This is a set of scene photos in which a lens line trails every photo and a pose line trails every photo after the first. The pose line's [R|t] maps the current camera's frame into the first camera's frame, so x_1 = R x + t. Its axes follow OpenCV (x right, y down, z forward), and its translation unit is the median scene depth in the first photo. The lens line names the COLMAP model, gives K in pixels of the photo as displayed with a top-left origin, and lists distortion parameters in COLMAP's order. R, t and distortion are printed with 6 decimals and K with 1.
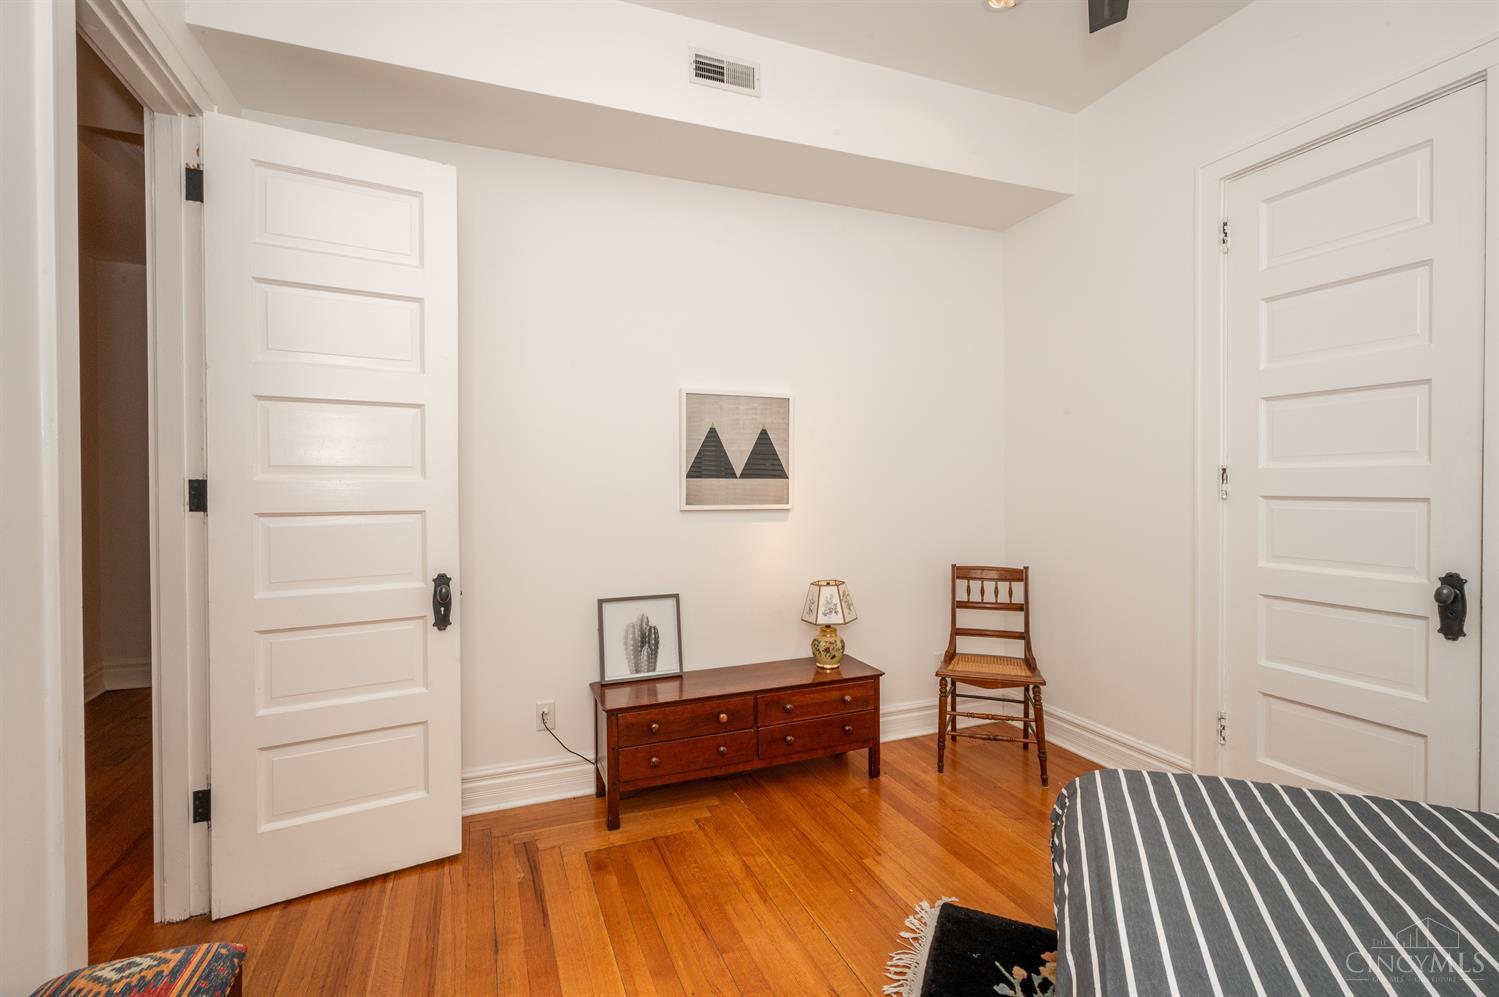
lens RADIAL K [[669.2, 0, 746.8], [0, 669.2, 498.3], [0, 0, 1]] dist [0.000701, 0.000449]
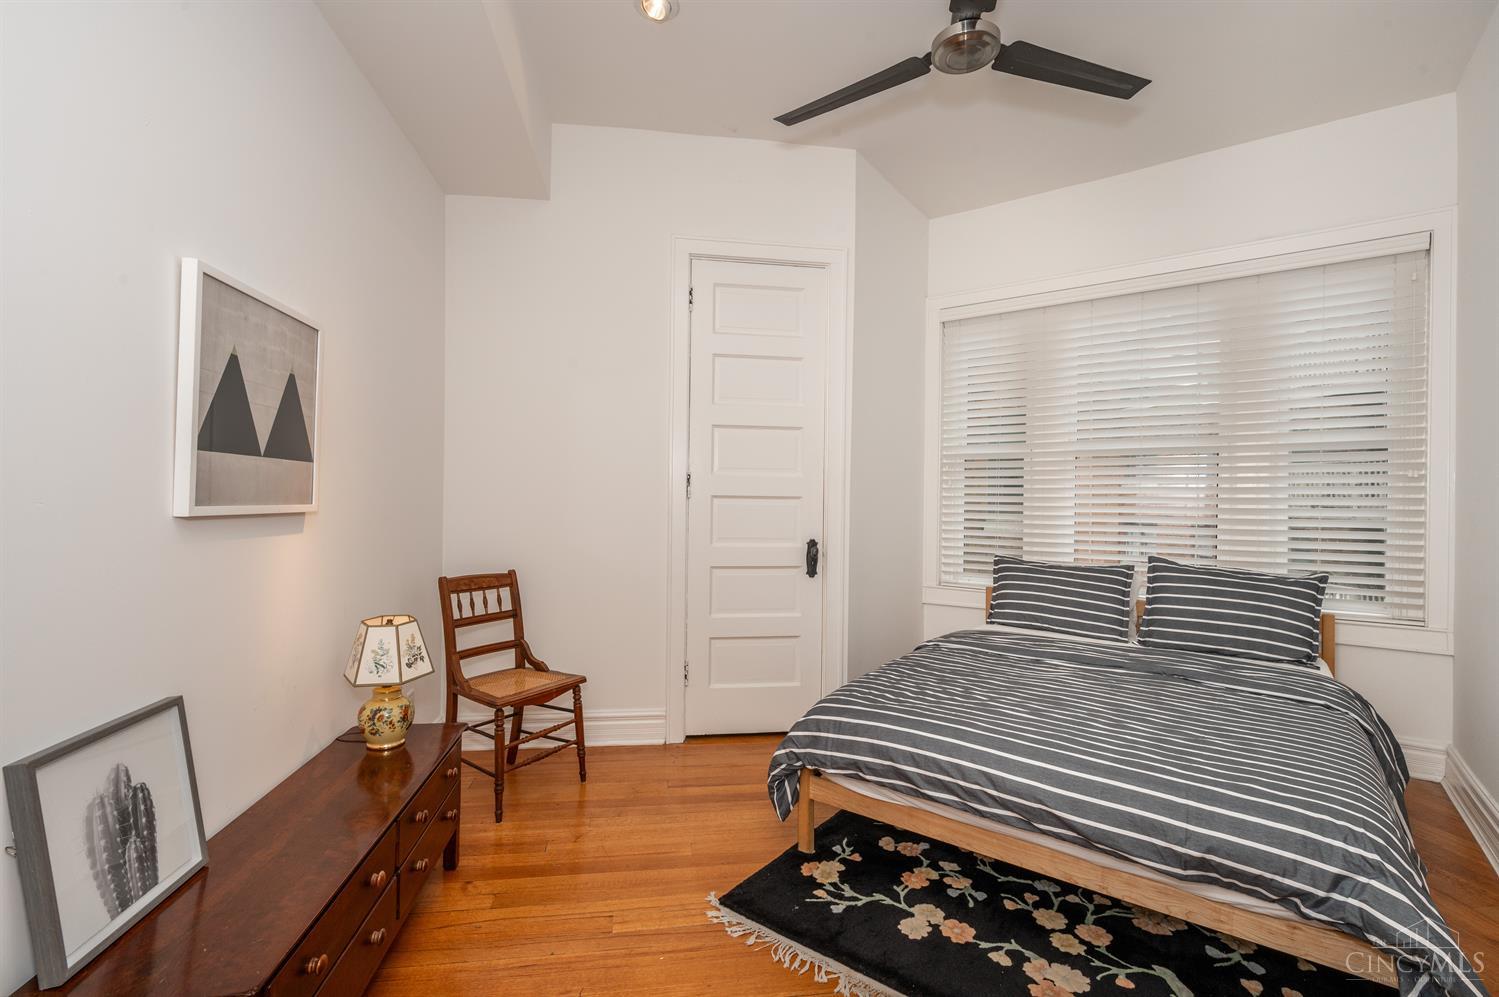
lens RADIAL K [[669.2, 0, 746.8], [0, 669.2, 498.3], [0, 0, 1]] dist [0.000701, 0.000449]
pose [[0.227503, 0.005934, 0.973759, -0.464850], [0.004815, 0.999962, -0.007218, 0.010388], [-0.973765, 0.006331, 0.227466, 0.507908]]
